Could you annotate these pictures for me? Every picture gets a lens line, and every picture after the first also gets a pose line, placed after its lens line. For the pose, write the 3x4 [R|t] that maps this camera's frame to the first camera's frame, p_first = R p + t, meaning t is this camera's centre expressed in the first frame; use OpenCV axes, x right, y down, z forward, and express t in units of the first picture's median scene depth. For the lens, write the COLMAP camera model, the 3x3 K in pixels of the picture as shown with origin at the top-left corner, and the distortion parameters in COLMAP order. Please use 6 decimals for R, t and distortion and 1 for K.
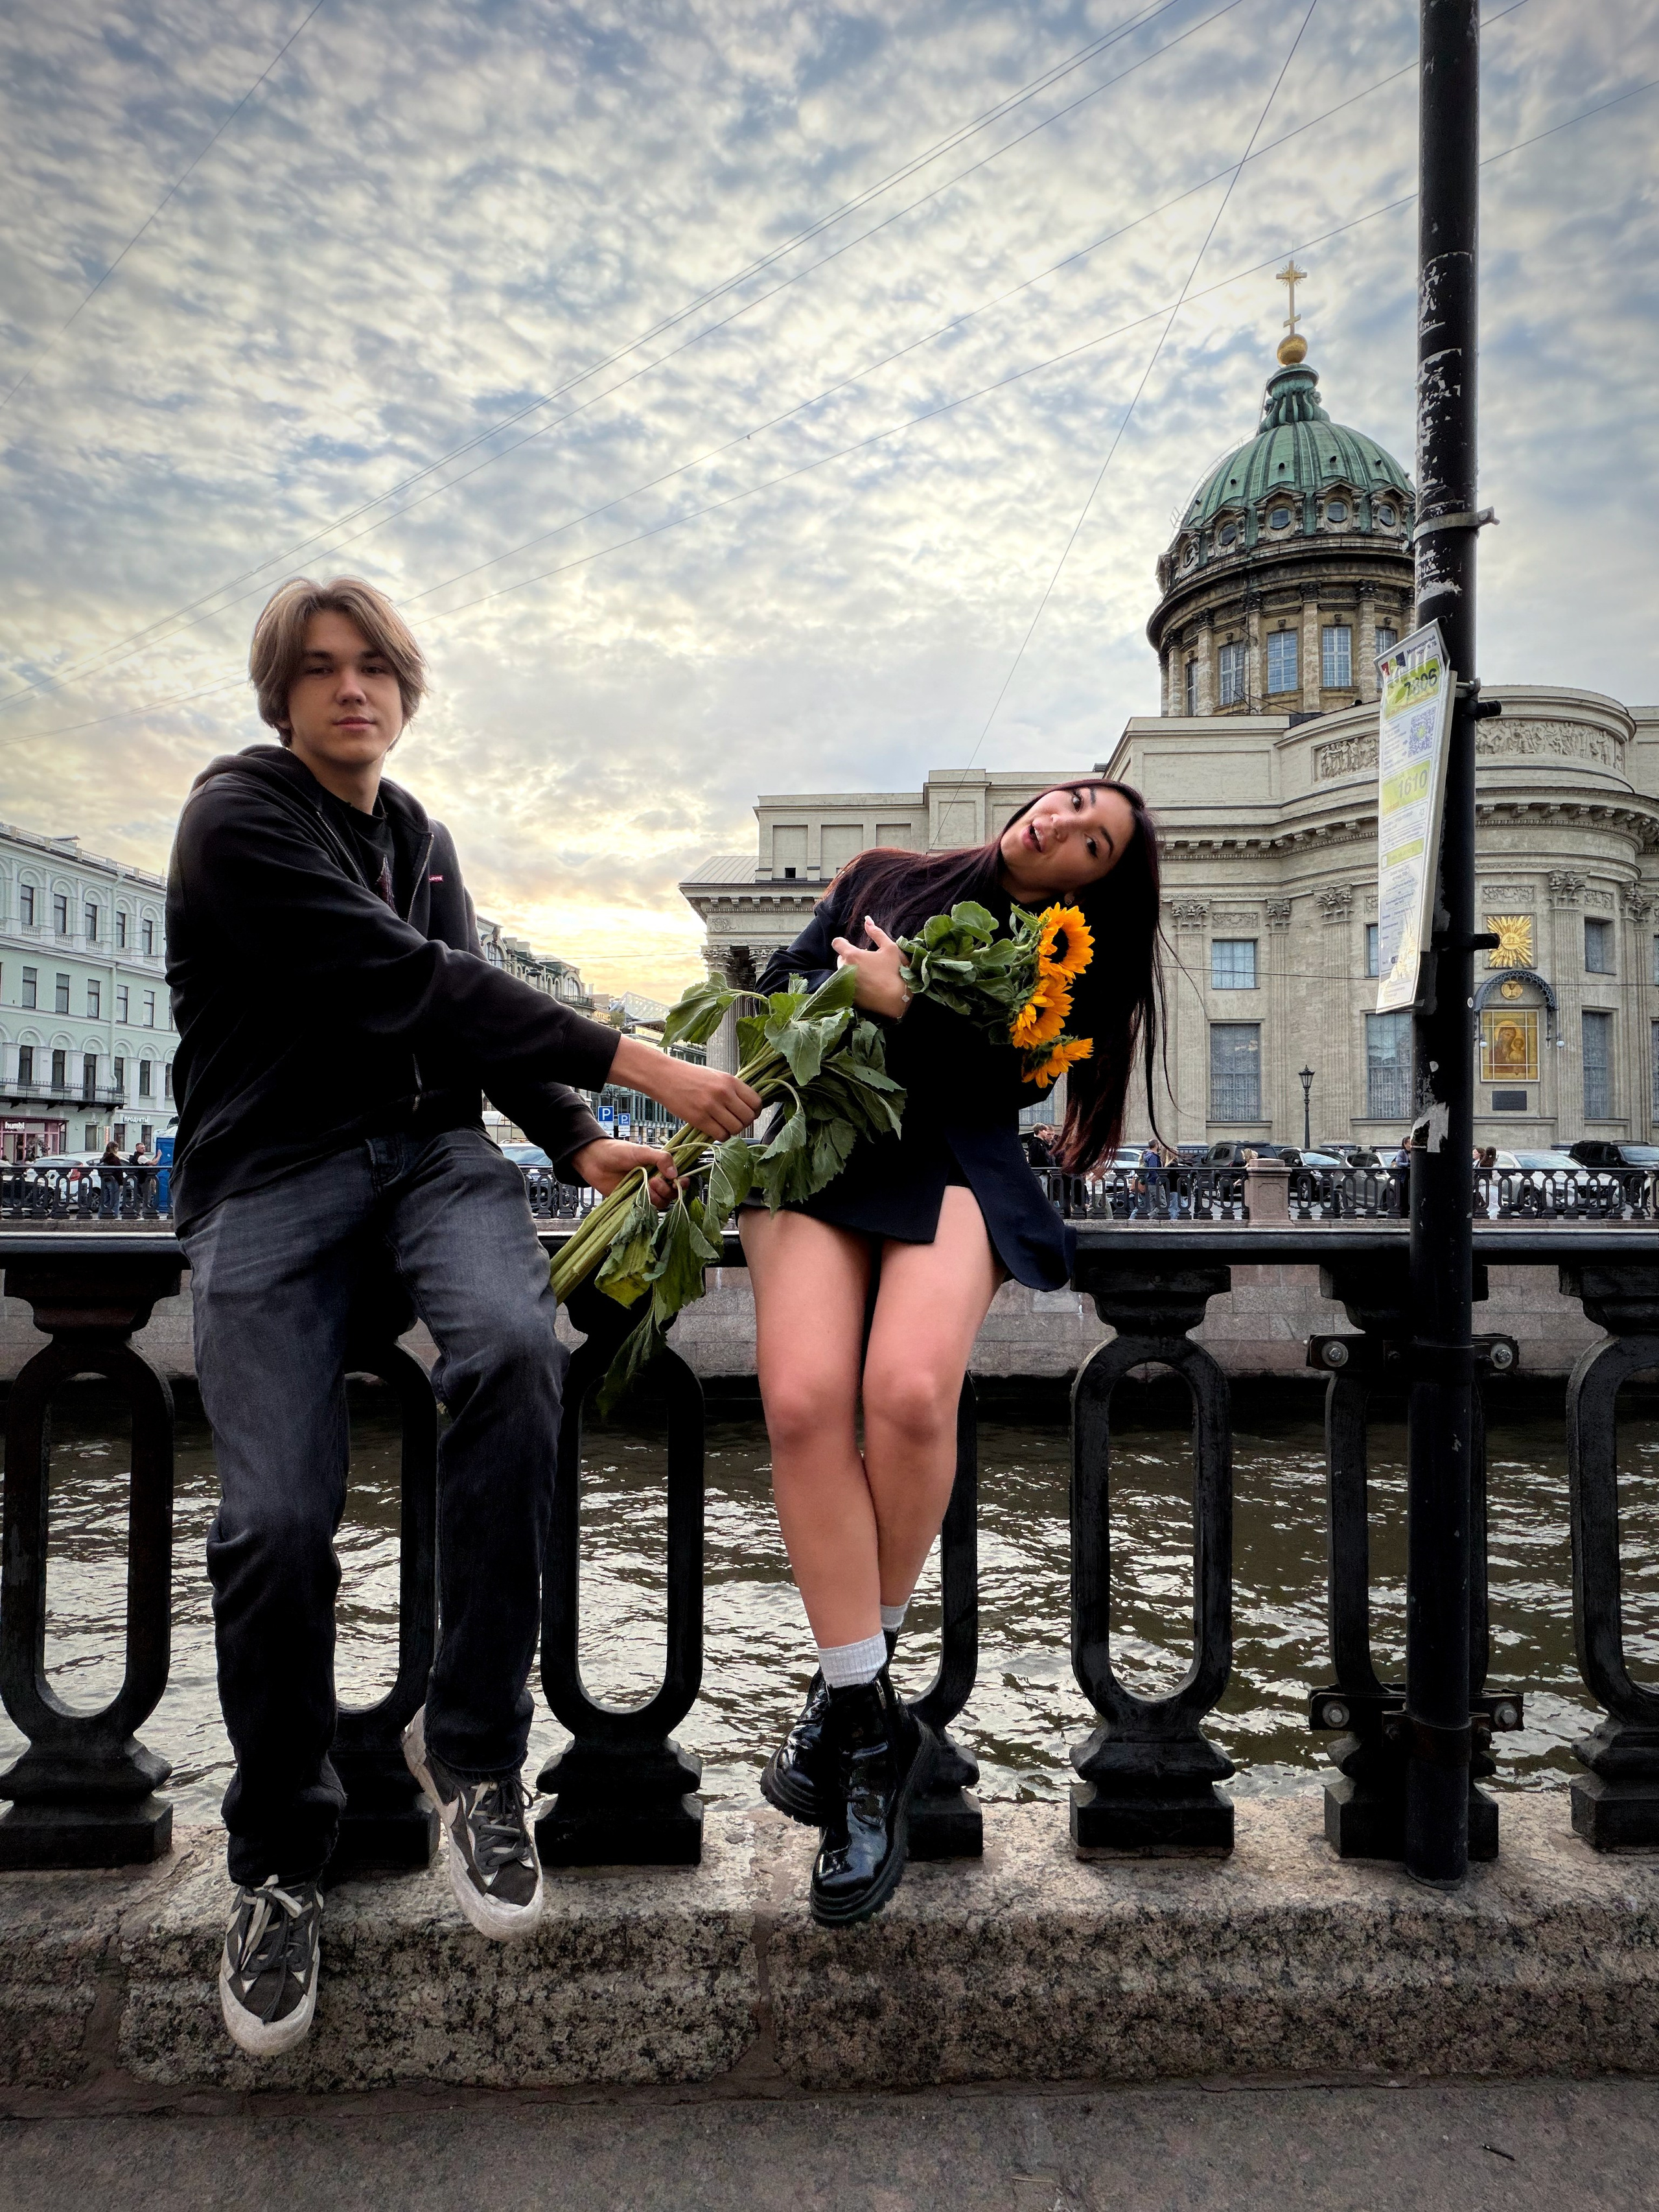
lens RADIAL K [[1299.2, 0, 827.8], [0, 1299.2, 1116.6], [0, 0, 1]] dist [-0.001267, 0.000428]
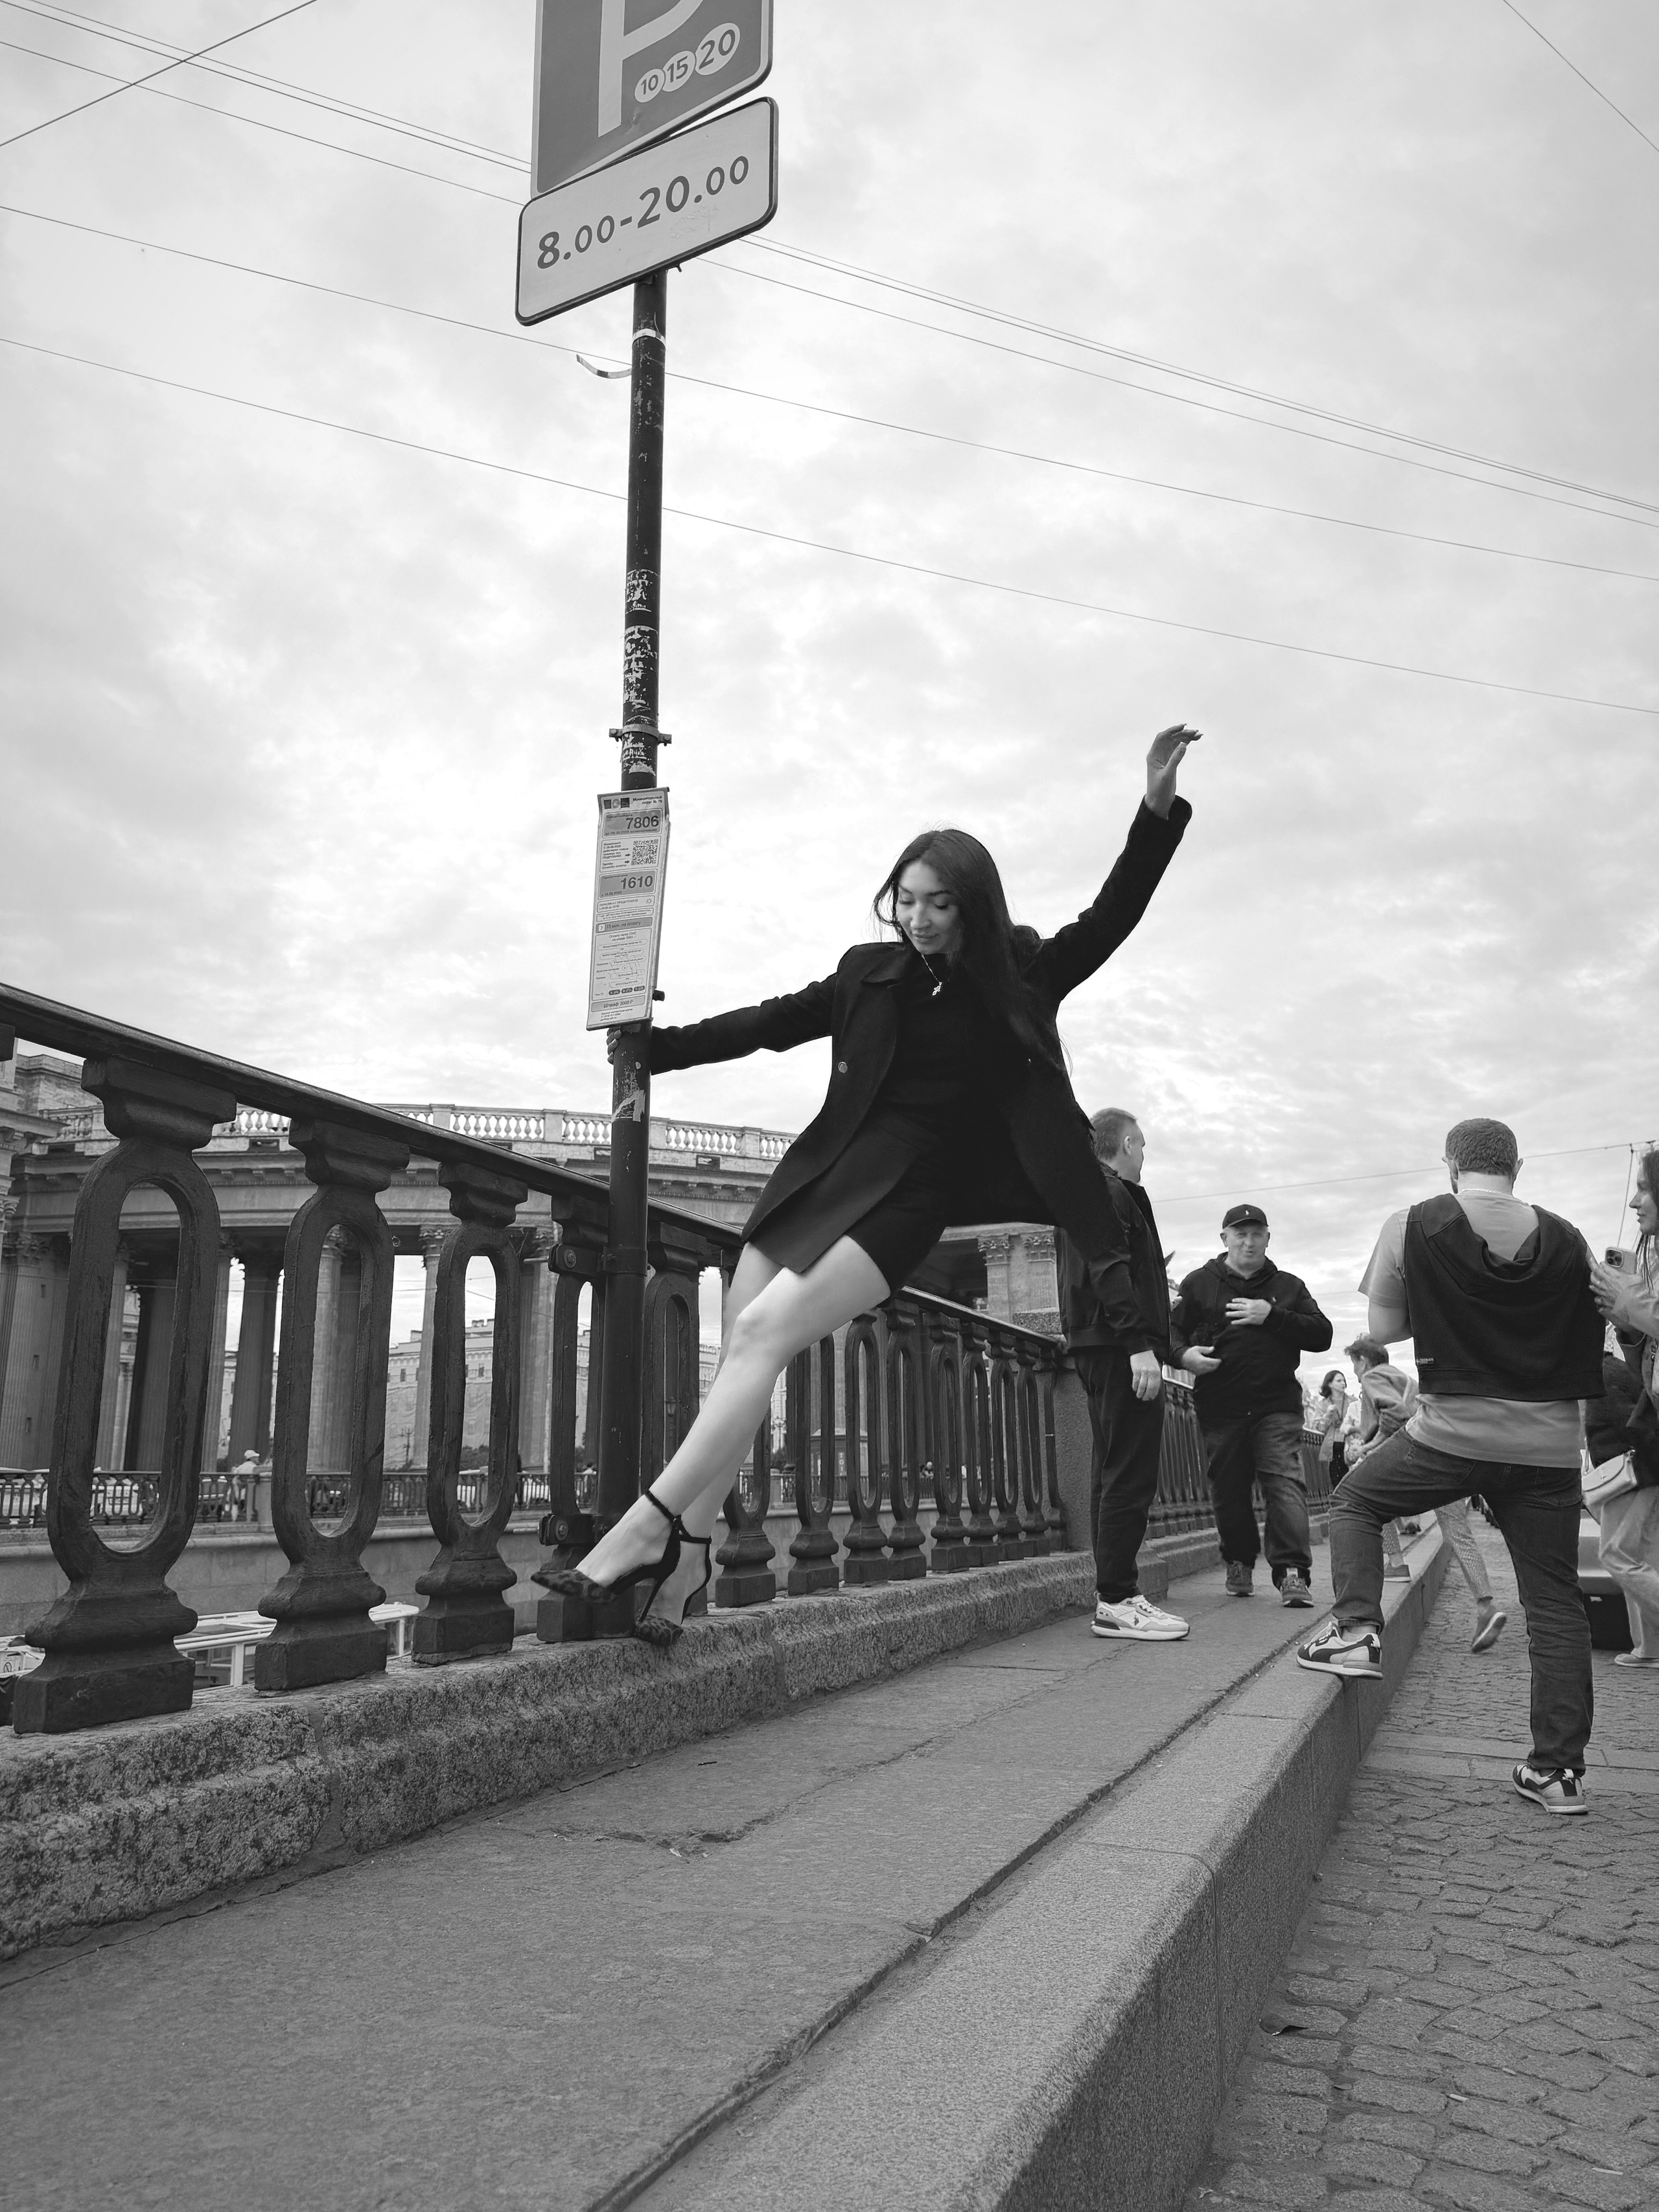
lens RADIAL K [[1544.5, 0, 826.8], [0, 1544.5, 1112.1], [0, 0, 1]] dist [0.066276, -0.066452]
pose [[0.397226, 0.216357, 0.891853, -0.185506], [-0.014543, 0.973175, -0.229608, 0.073987], [-0.917605, 0.078236, 0.389717, 0.017893]]
